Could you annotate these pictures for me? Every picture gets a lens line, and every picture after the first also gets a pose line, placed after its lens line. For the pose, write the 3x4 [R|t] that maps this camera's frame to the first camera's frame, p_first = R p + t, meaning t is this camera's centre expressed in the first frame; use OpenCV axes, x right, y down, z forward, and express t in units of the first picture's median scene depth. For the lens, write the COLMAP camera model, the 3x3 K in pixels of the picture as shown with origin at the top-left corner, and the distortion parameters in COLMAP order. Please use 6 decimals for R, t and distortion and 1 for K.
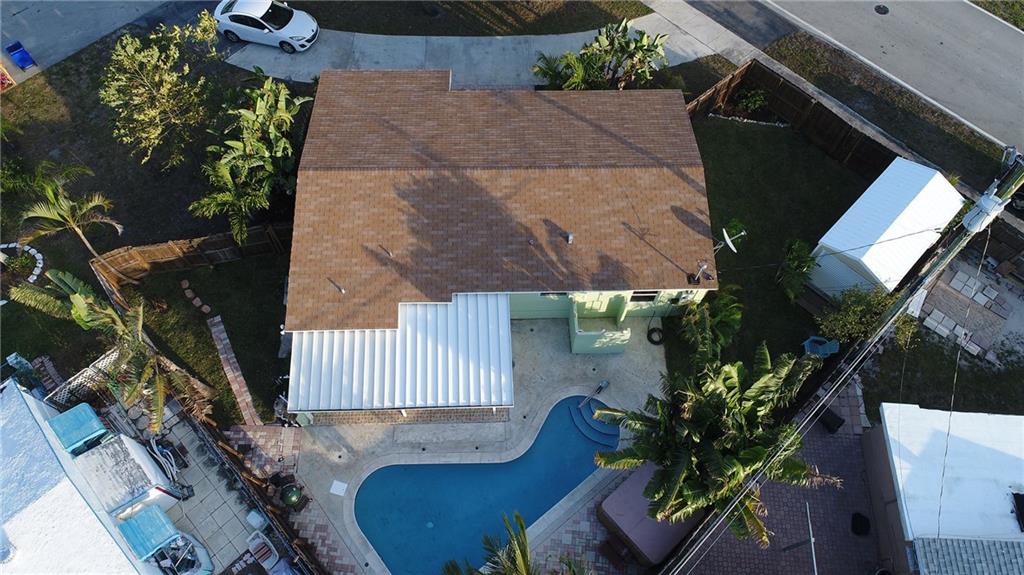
lens RADIAL K [[679.7, 0, 513.7], [0, 679.7, 285.9], [0, 0, 1]] dist [-0.005339, -0.005598]
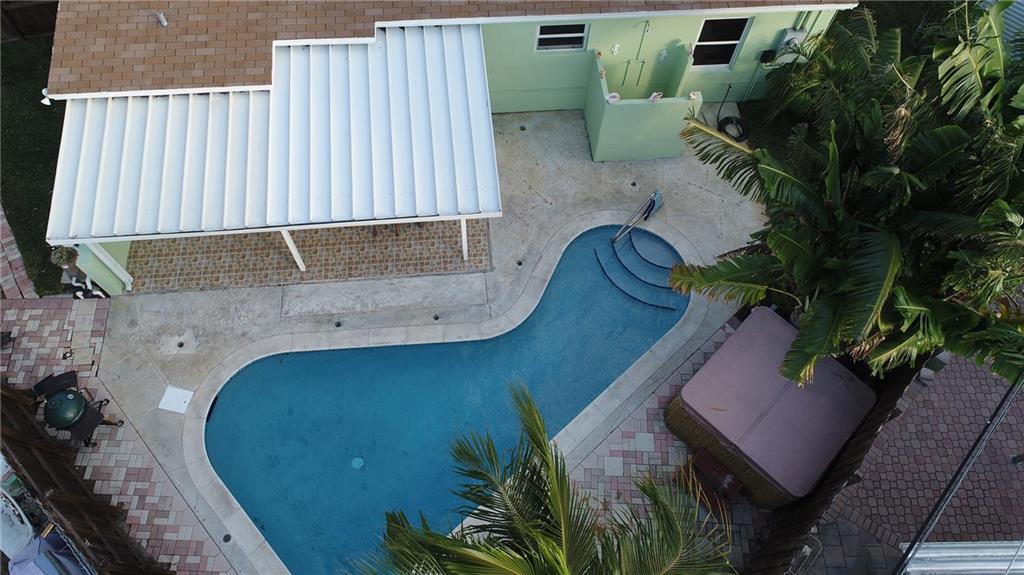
lens RADIAL K [[679.7, 0, 513.9], [0, 679.7, 284.6], [0, 0, 1]] dist [-0.005339, -0.005598]
pose [[0.997779, -0.047776, 0.046411, -0.015765], [0.047308, 0.998818, 0.011135, 0.207000], [-0.046888, -0.008915, 0.998860, 0.445192]]
